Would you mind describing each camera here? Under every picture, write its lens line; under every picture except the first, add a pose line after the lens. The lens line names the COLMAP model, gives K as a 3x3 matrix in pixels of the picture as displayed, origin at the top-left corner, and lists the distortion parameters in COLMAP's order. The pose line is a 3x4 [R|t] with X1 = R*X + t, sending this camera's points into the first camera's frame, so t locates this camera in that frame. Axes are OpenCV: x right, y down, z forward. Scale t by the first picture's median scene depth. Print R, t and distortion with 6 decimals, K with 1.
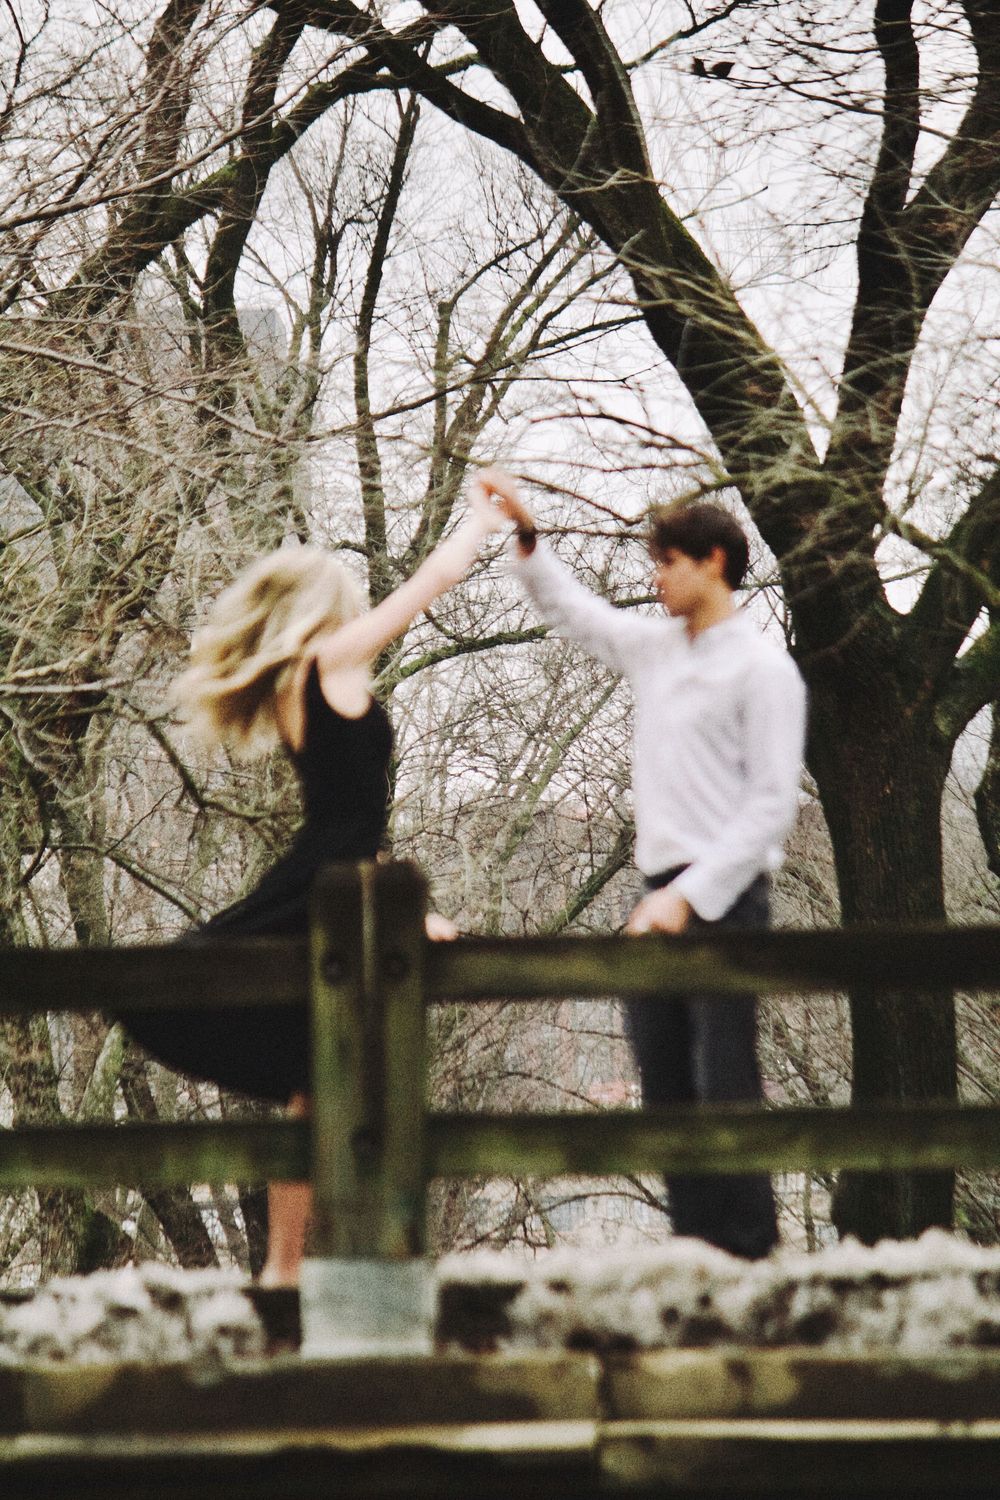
lens RADIAL K [[5510.2, 0, 500.0], [0, 5510.2, 749.8], [0, 0, 1]] dist [-0.318836, 0.000000]
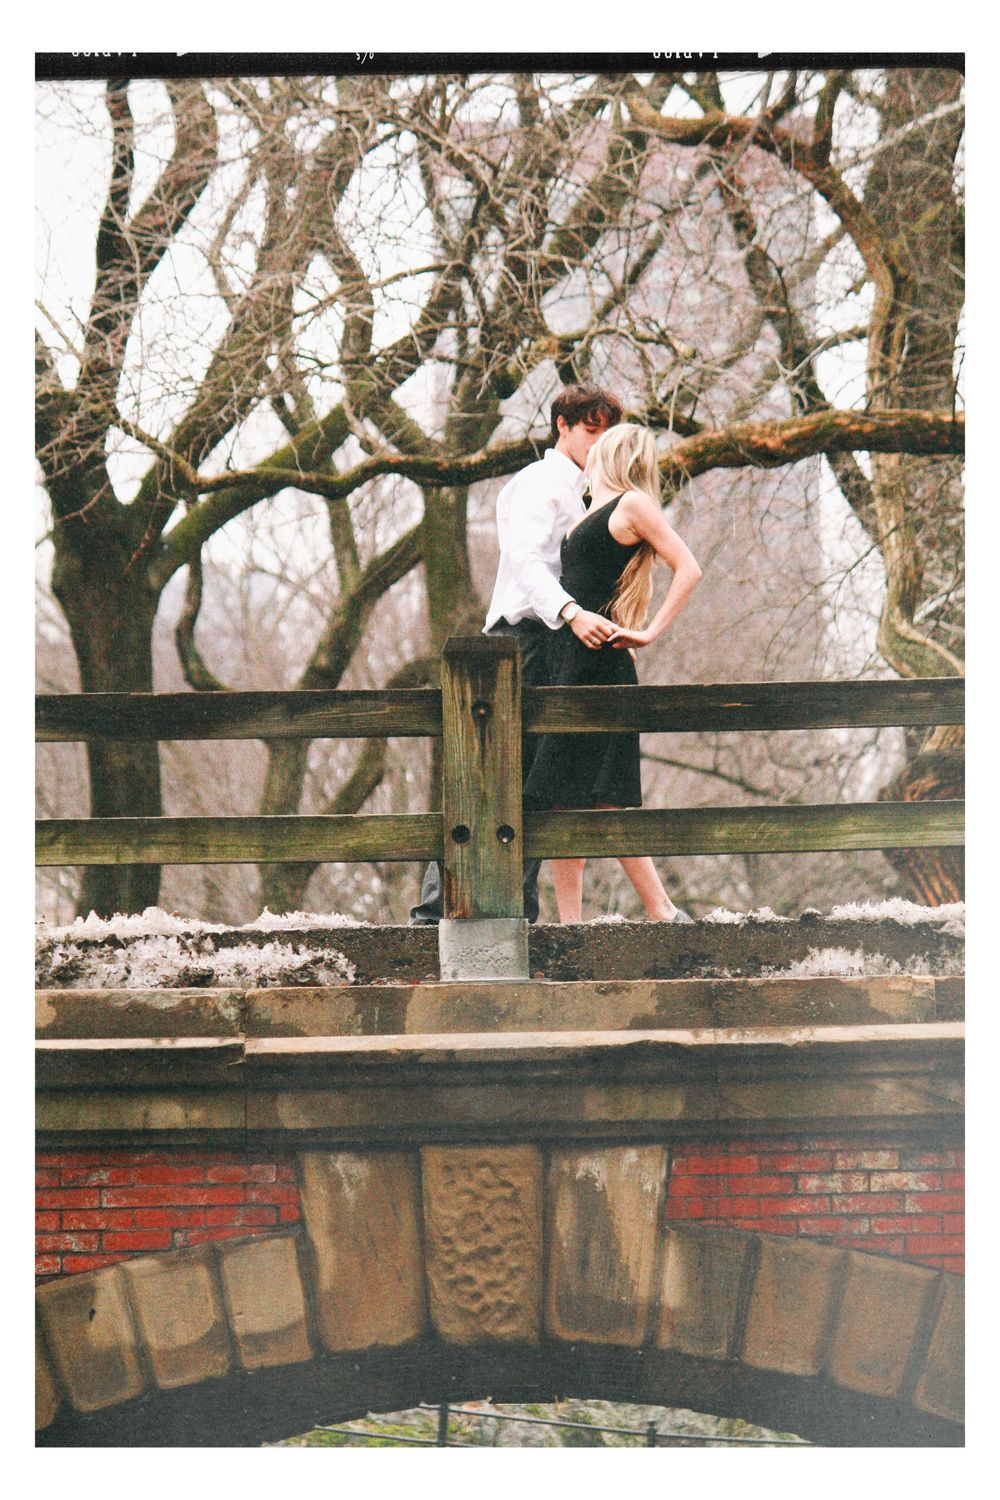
lens RADIAL K [[5546.7, 0, 500.1], [0, 5546.7, 748.7], [0, 0, 1]] dist [1.017139, 0.000000]
pose [[0.990903, 0.000584, 0.134580, -0.028833], [-0.009030, 0.998026, 0.062153, -0.048182], [-0.134278, -0.062803, 0.988952, -0.484618]]
